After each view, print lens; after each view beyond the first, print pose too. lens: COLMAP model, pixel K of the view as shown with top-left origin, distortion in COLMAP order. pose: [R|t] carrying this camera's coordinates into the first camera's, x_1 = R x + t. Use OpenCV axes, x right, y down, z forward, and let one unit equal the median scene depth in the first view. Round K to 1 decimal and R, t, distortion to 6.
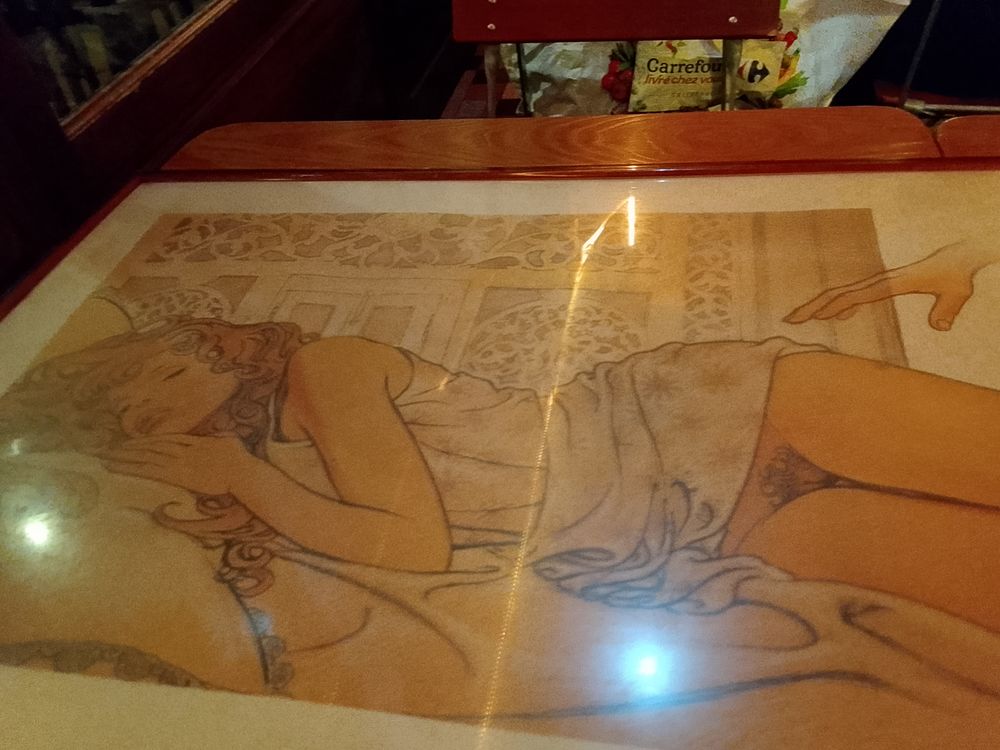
lens RADIAL K [[797.9, 0, 504.0], [0, 797.9, 382.3], [0, 0, 1]] dist [0.122921, -0.195817]
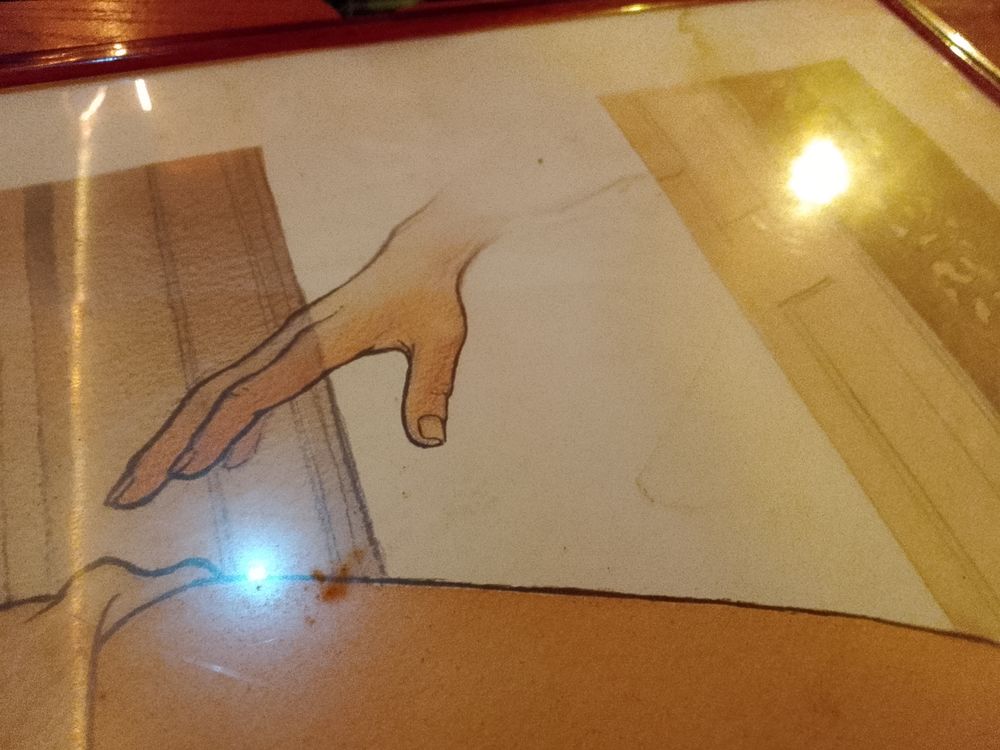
lens RADIAL K [[798.7, 0, 503.8], [0, 798.7, 405.6], [0, 0, 1]] dist [0.075015, -0.098370]
pose [[0.829892, -0.316171, 0.459691, 0.330121], [0.200708, 0.937953, 0.282772, -0.197291], [-0.520573, -0.142406, 0.841858, 0.525045]]
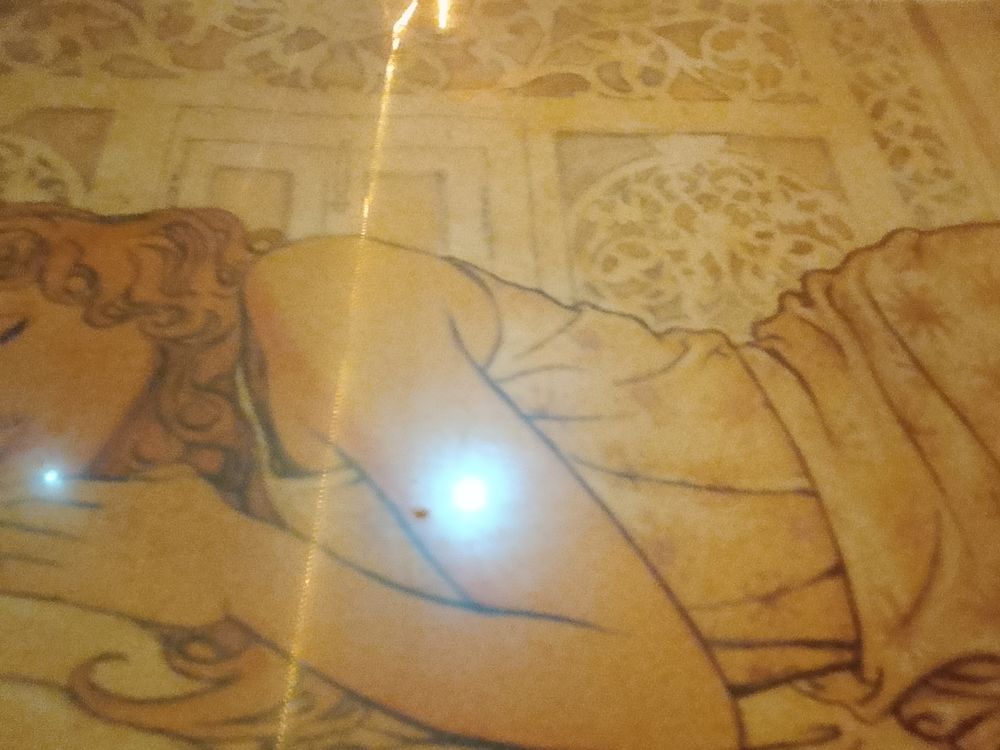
lens RADIAL K [[795.0, 0, 500.0], [0, 795.0, 375.0], [0, 0, 1]] dist [0.110500, -0.150465]
pose [[0.960509, -0.094440, 0.261731, -0.251509], [0.028486, 0.969072, 0.245128, -0.099106], [-0.276786, -0.227992, 0.933493, 0.454511]]
